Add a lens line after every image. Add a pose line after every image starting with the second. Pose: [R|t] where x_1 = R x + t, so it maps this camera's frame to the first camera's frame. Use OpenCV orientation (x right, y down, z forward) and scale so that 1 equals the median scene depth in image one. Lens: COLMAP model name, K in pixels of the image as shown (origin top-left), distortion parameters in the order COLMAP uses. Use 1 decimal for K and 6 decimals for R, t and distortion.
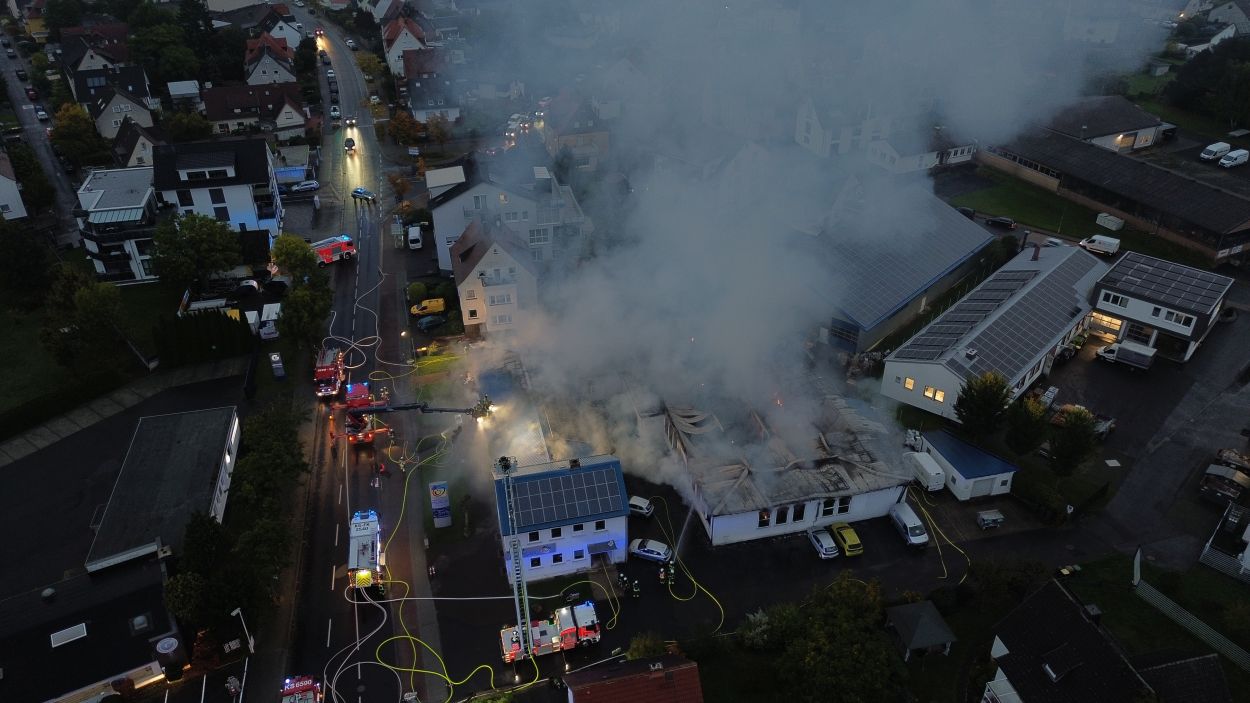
lens RADIAL K [[884.3, 0, 625.0], [0, 884.3, 351.5], [0, 0, 1]] dist [0.068195, -0.060665]
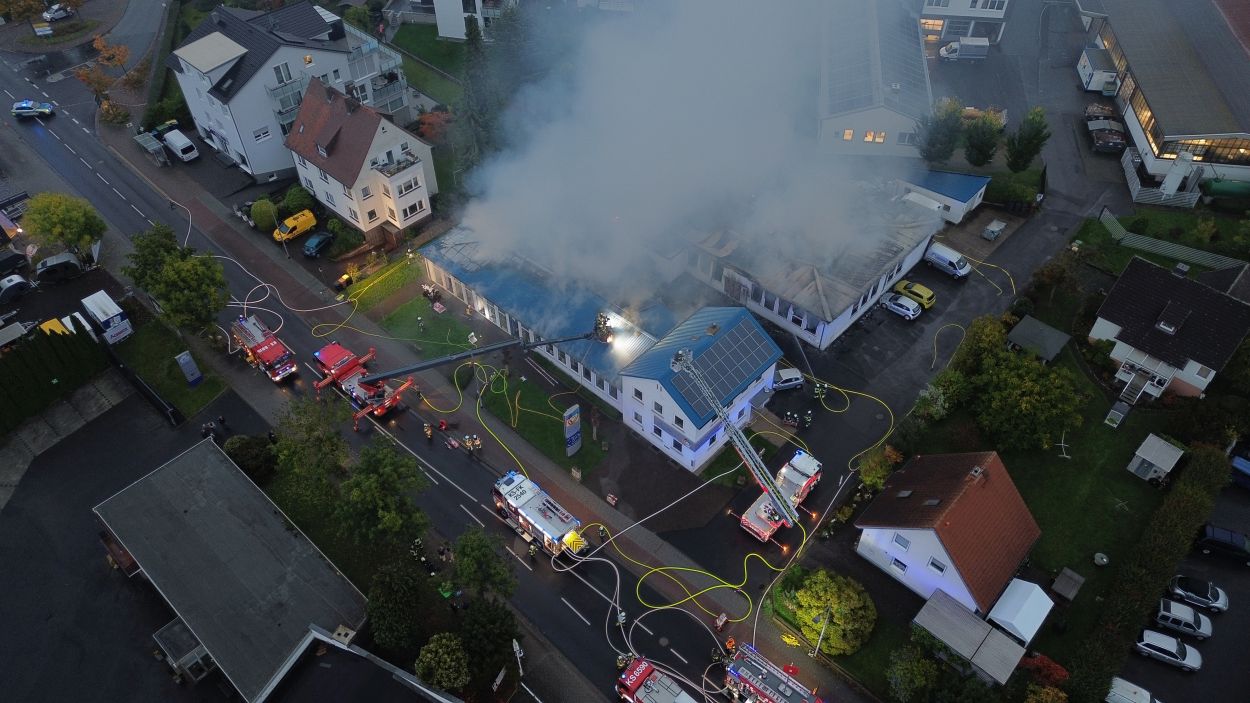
lens RADIAL K [[886.4, 0, 625.0], [0, 886.4, 351.5], [0, 0, 1]] dist [0.063881, -0.055731]
pose [[0.831347, -0.397079, 0.388833, -0.387147], [0.291912, 0.907357, 0.302475, -0.121241], [-0.472917, -0.137957, 0.870240, 0.184693]]
